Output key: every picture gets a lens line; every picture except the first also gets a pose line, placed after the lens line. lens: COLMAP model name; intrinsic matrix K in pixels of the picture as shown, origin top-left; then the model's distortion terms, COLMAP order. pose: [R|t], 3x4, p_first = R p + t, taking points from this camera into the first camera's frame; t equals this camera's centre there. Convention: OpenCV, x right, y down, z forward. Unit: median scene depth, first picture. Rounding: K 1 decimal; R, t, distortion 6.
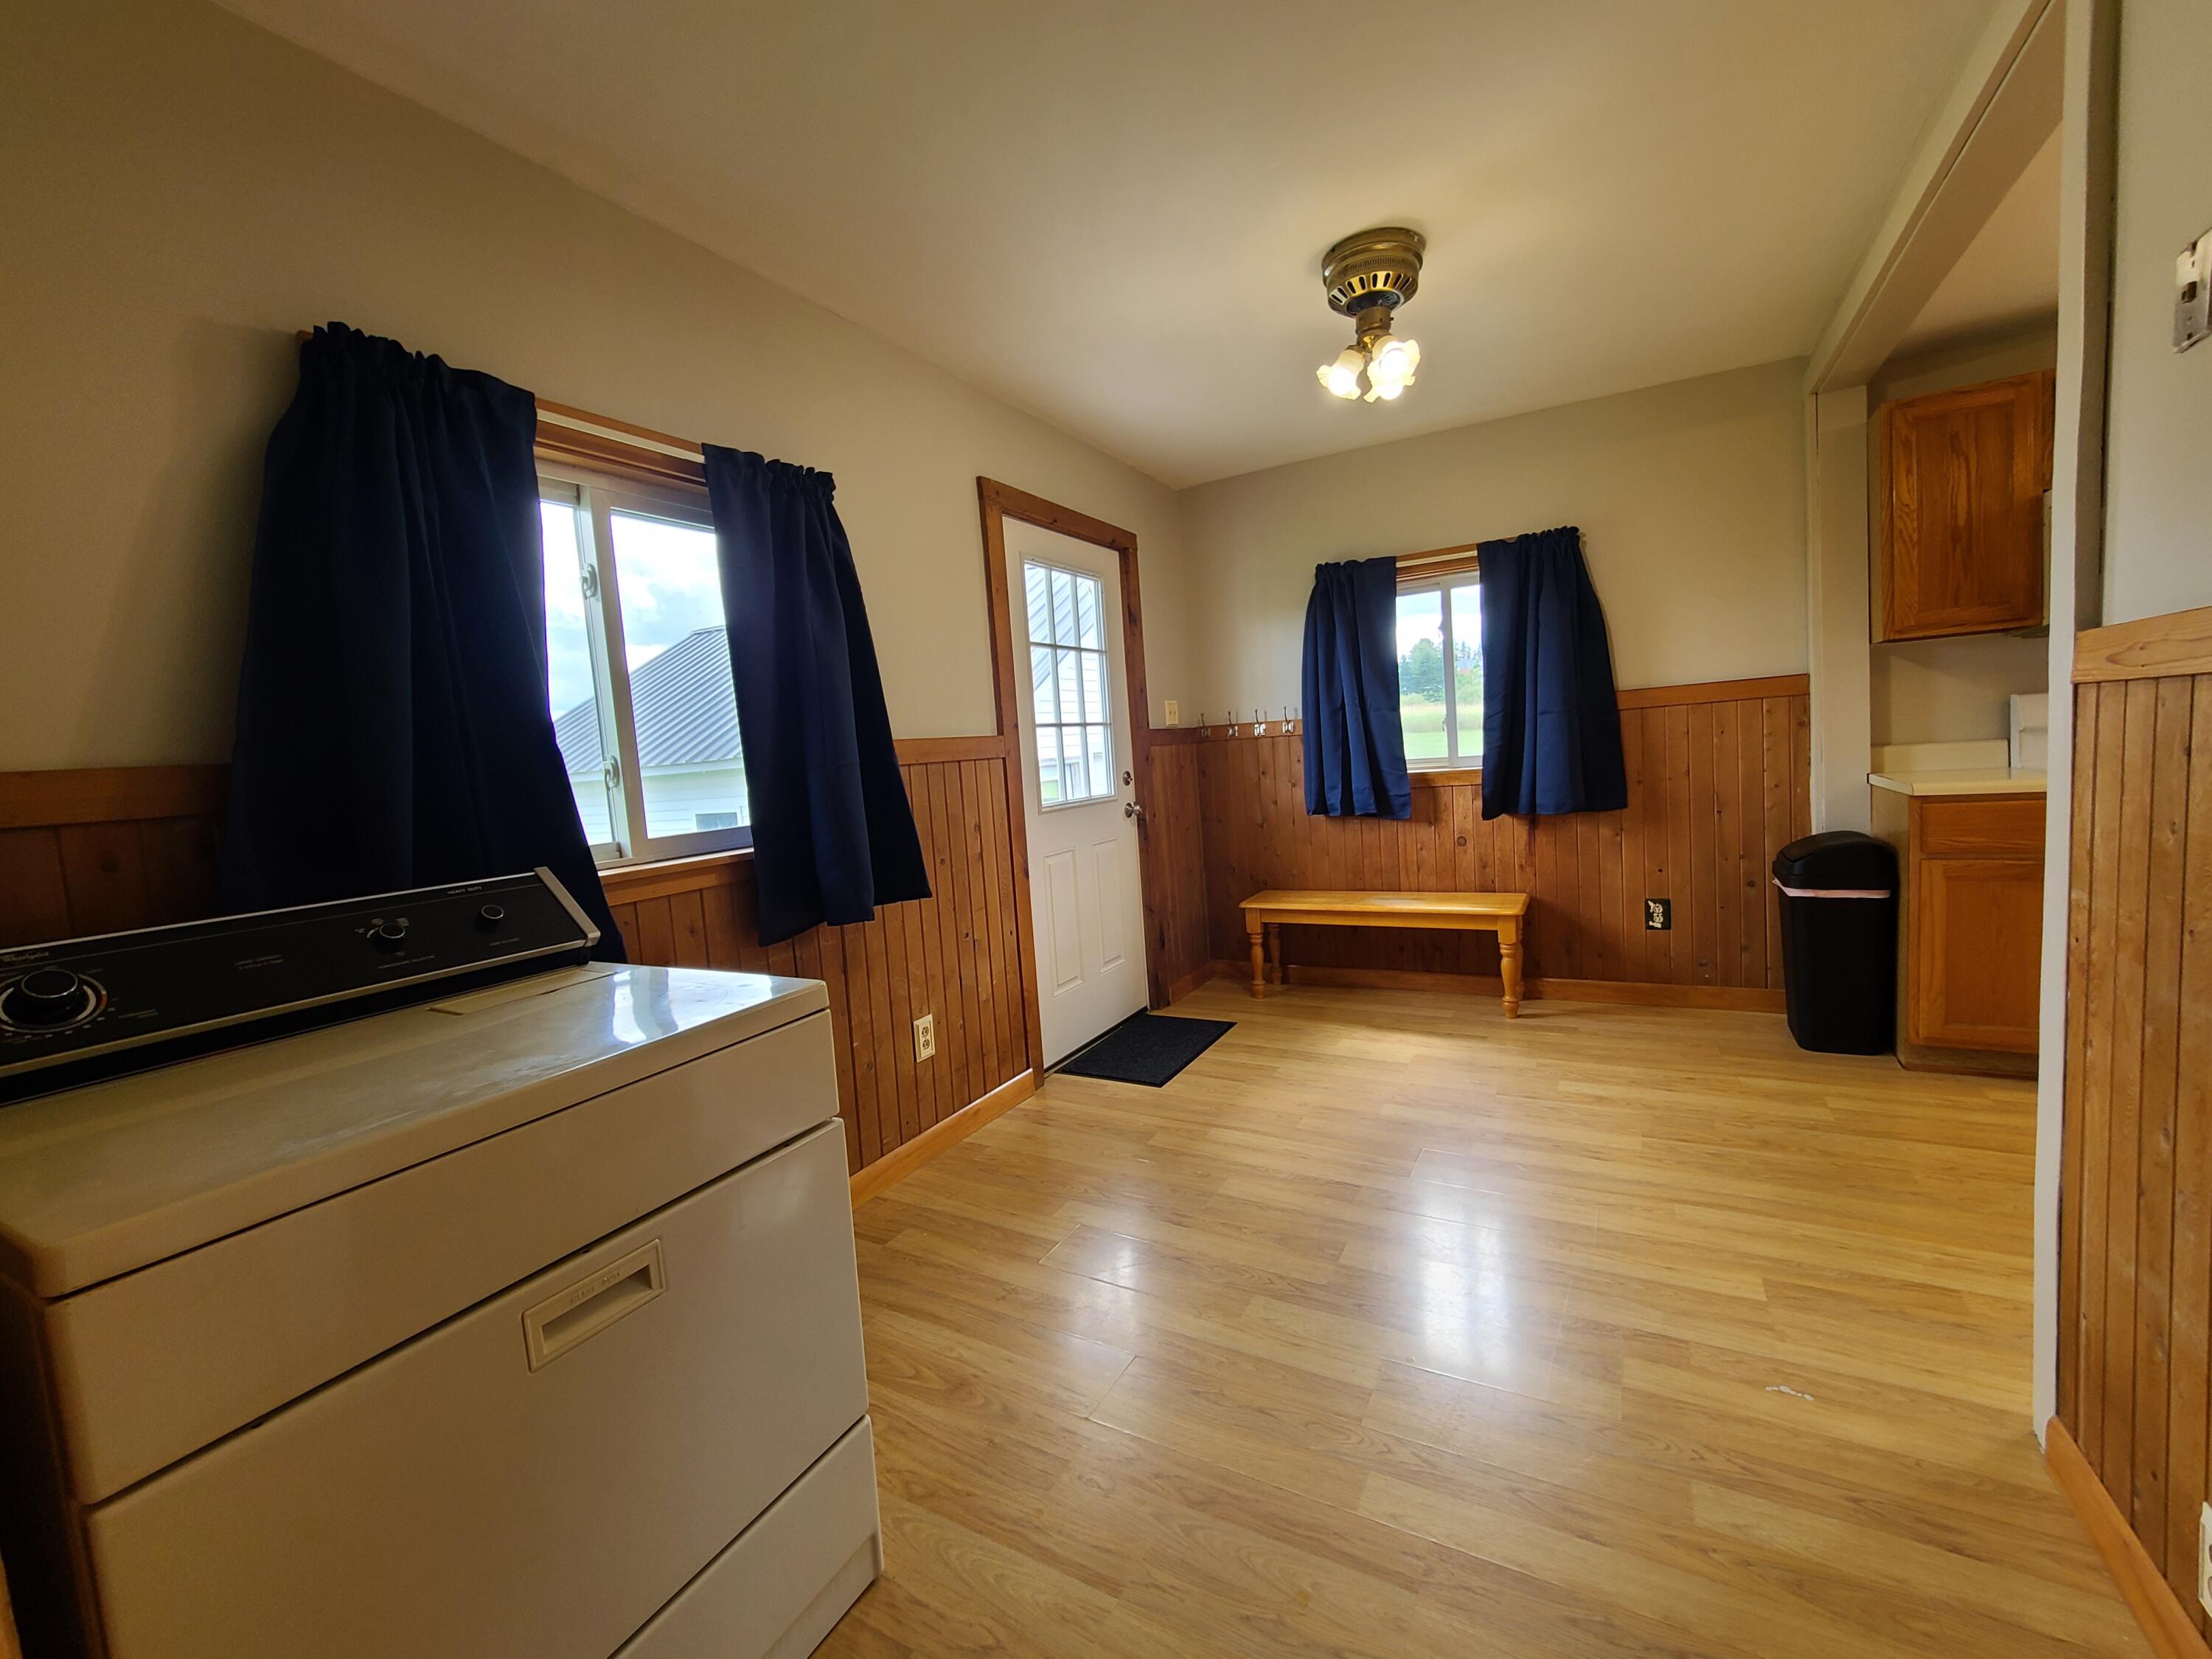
lens RADIAL K [[896.2, 0, 1124.9], [0, 896.2, 827.5], [0, 0, 1]] dist [-0.010876, -0.000915]
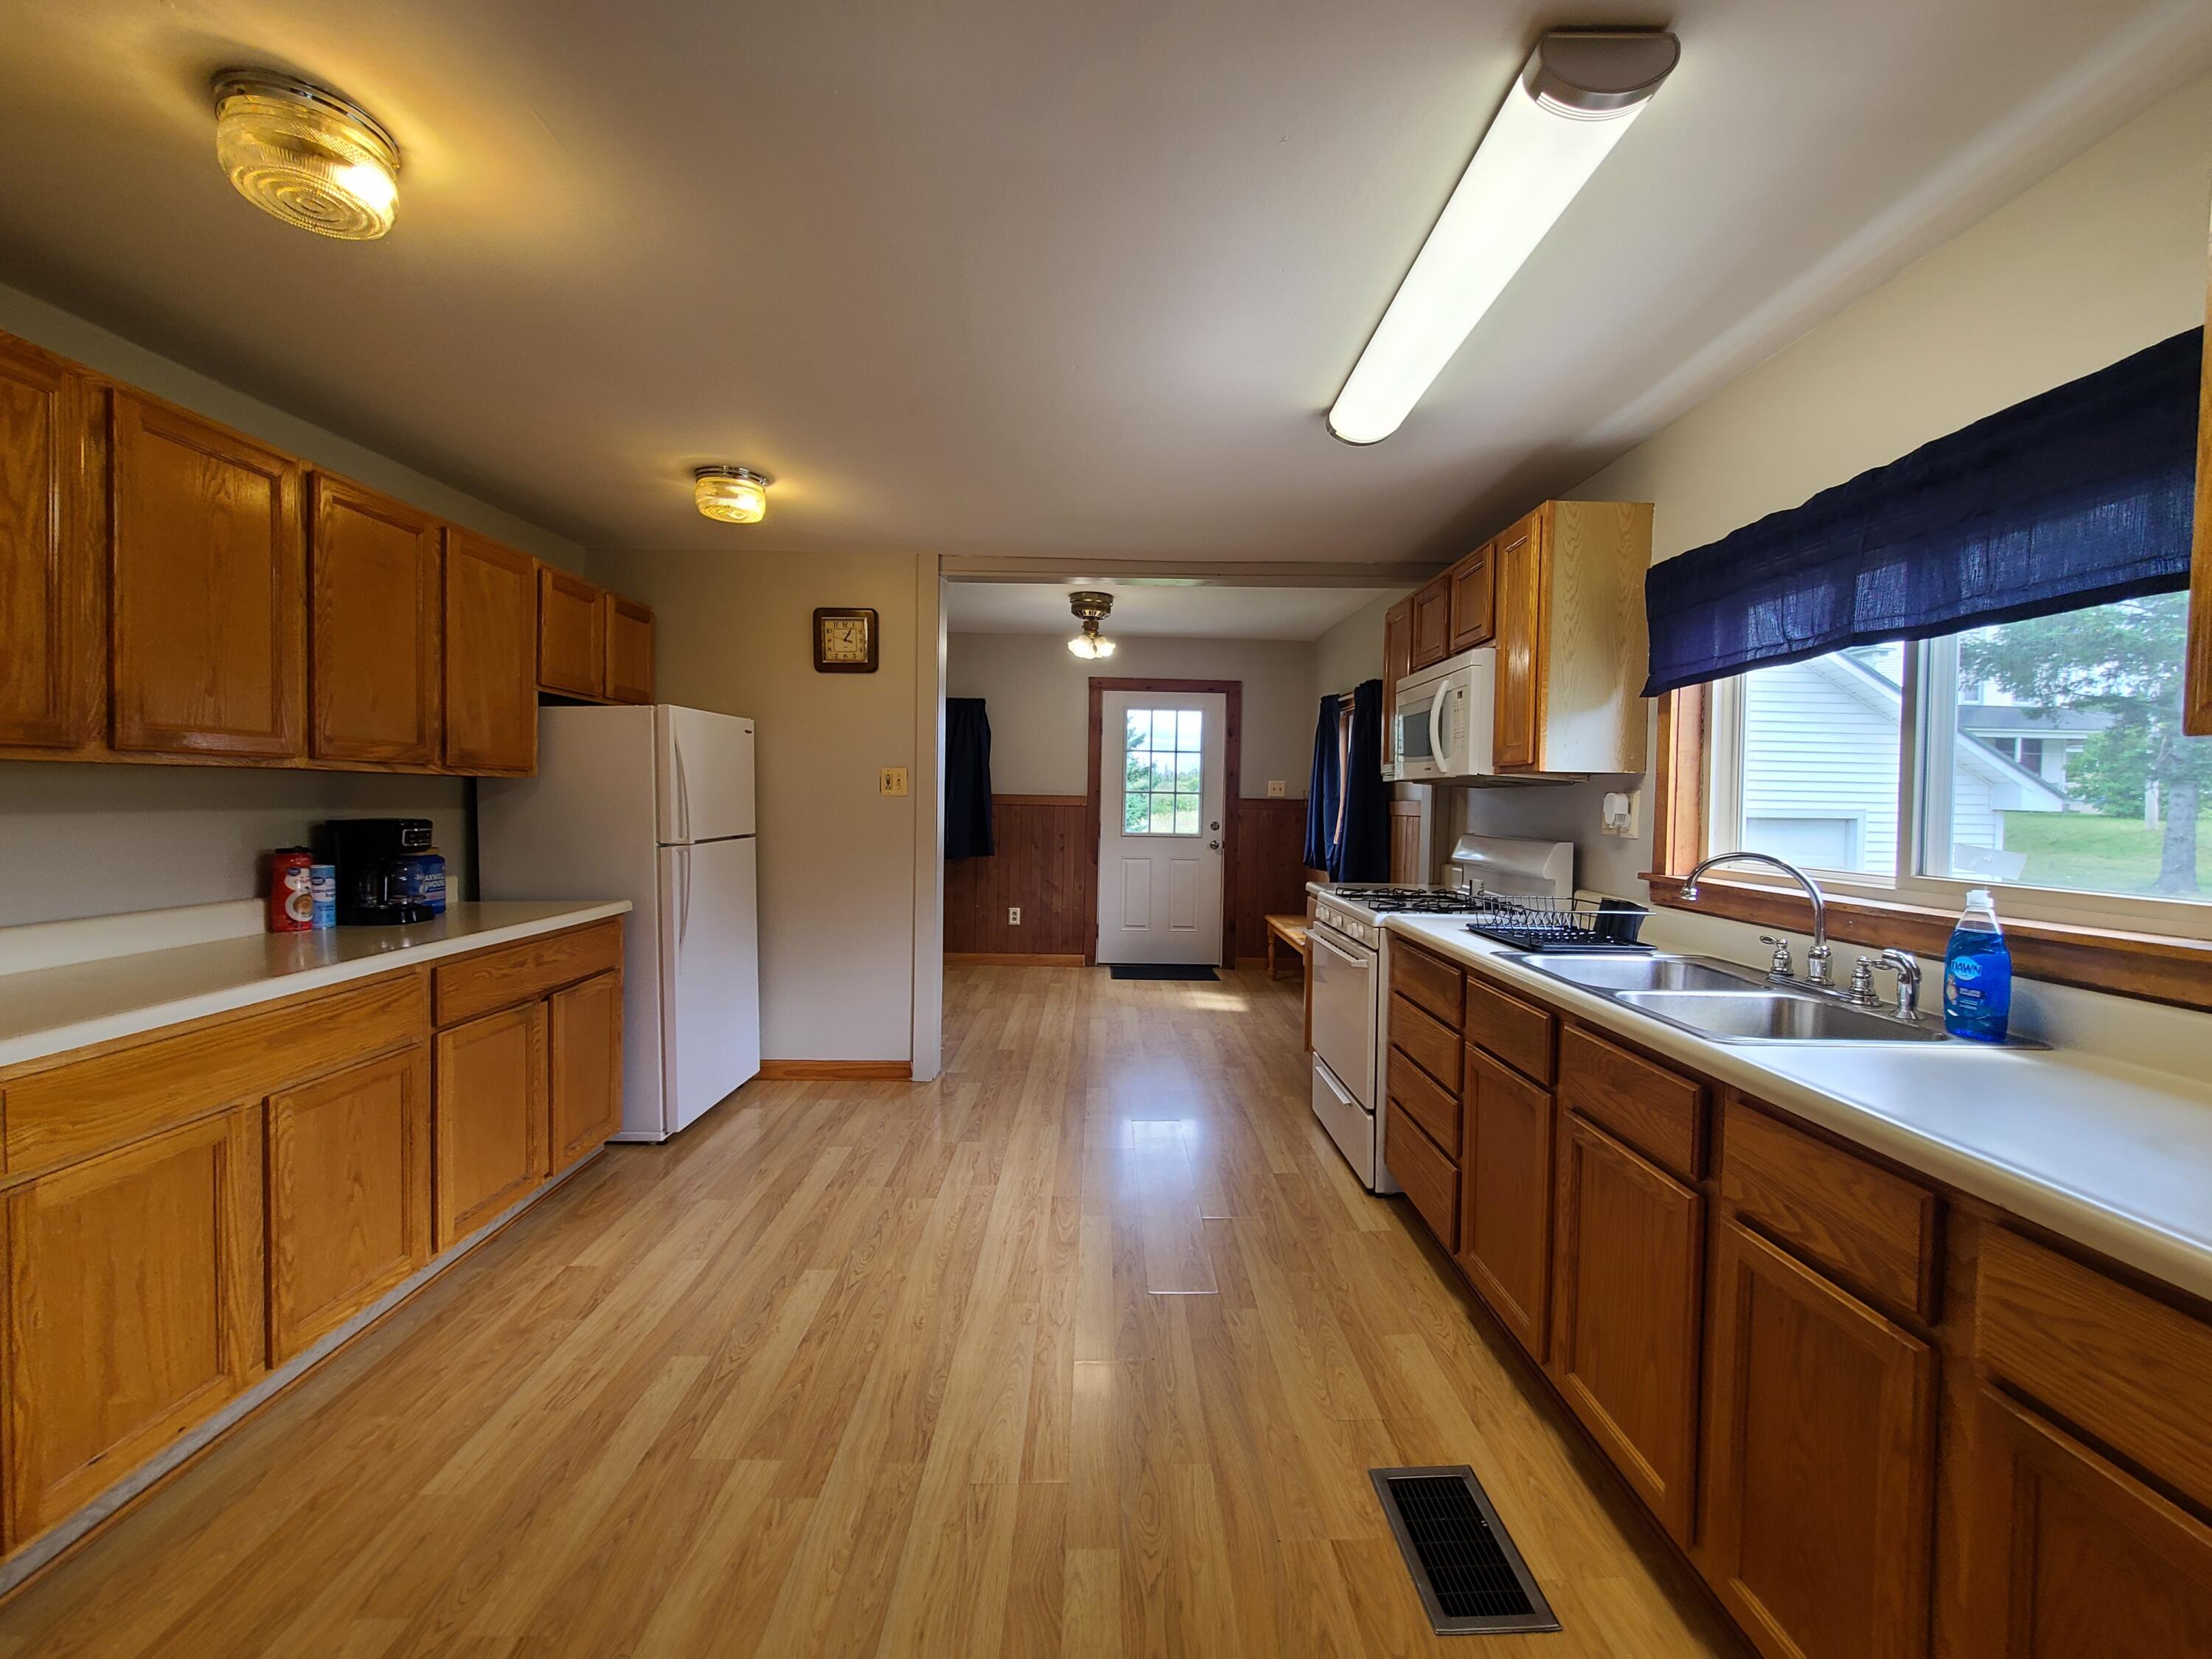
lens RADIAL K [[896.2, 0, 1111.7], [0, 896.2, 832.3], [0, 0, 1]] dist [-0.010876, -0.000915]
pose [[0.493454, 0.117553, -0.861791, 1.608664], [-0.130843, 0.989582, 0.060065, -0.140421], [0.859874, 0.083120, 0.503694, -0.018341]]
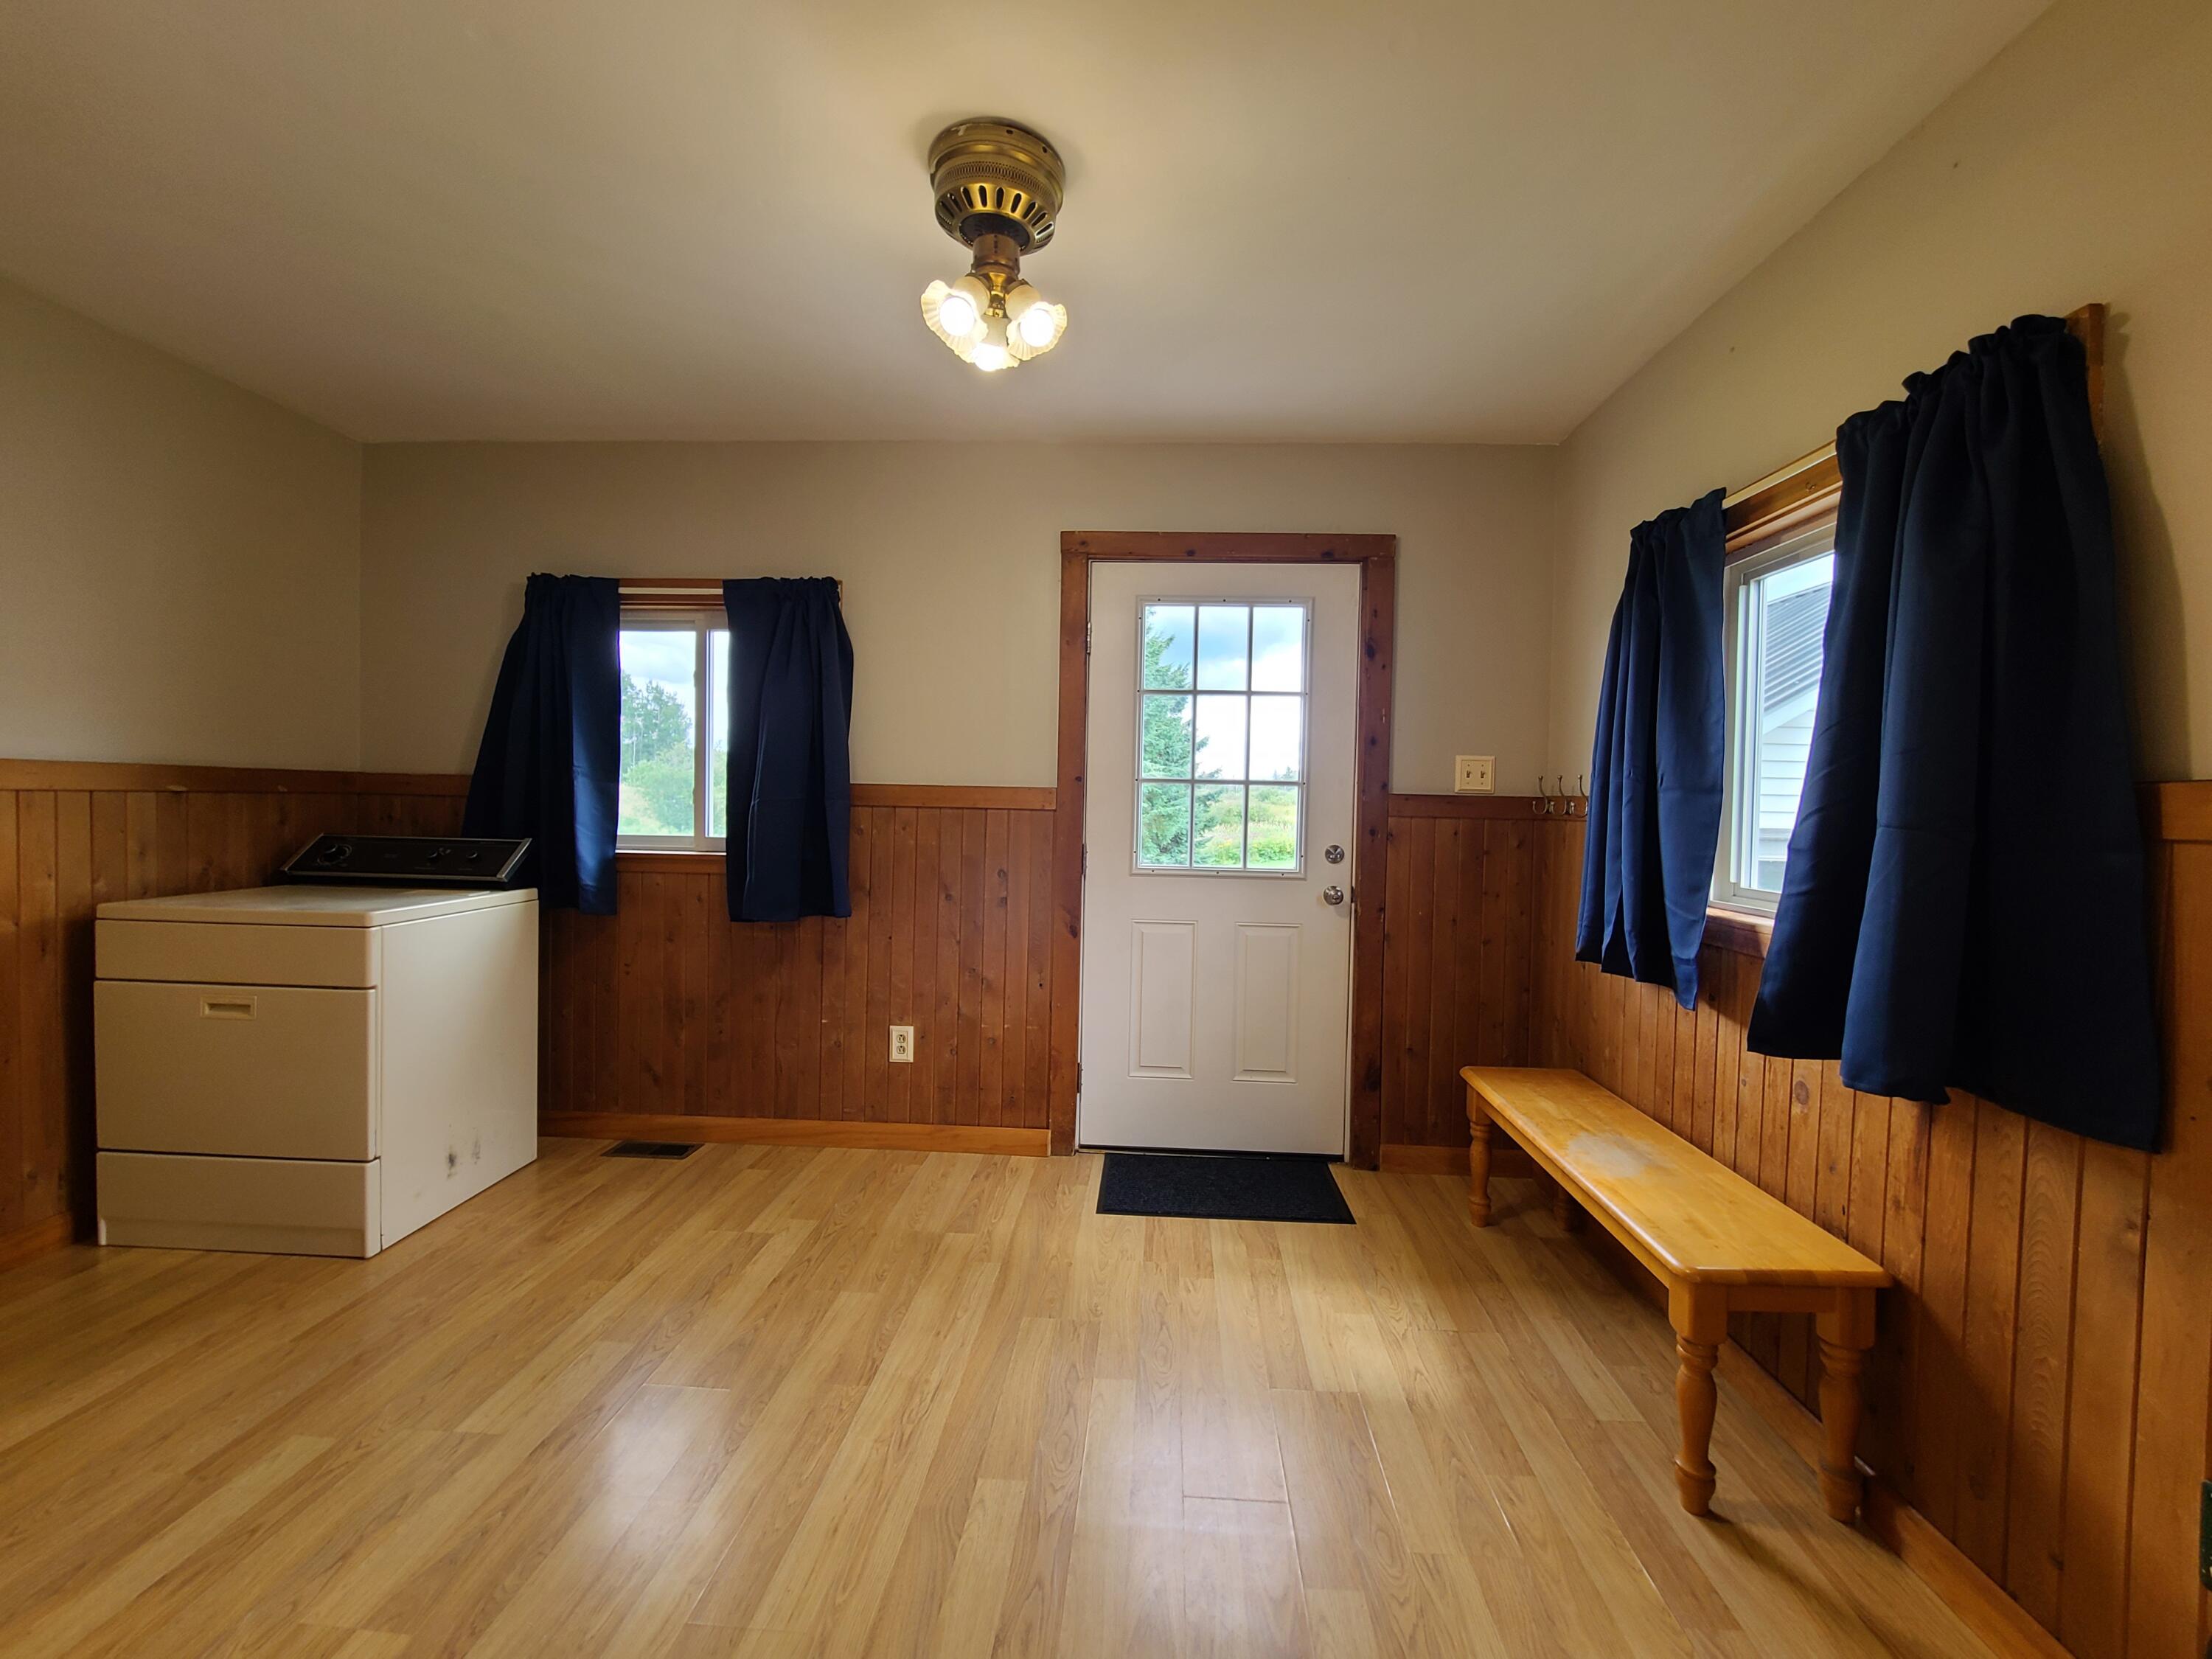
lens RADIAL K [[896.2, 0, 1119.1], [0, 896.2, 828.0], [0, 0, 1]] dist [-0.010876, -0.000915]
pose [[0.436181, 0.108758, -0.893263, 0.723001], [-0.131737, 0.989692, 0.056172, -0.113899], [0.890164, 0.093174, 0.446012, 0.574040]]
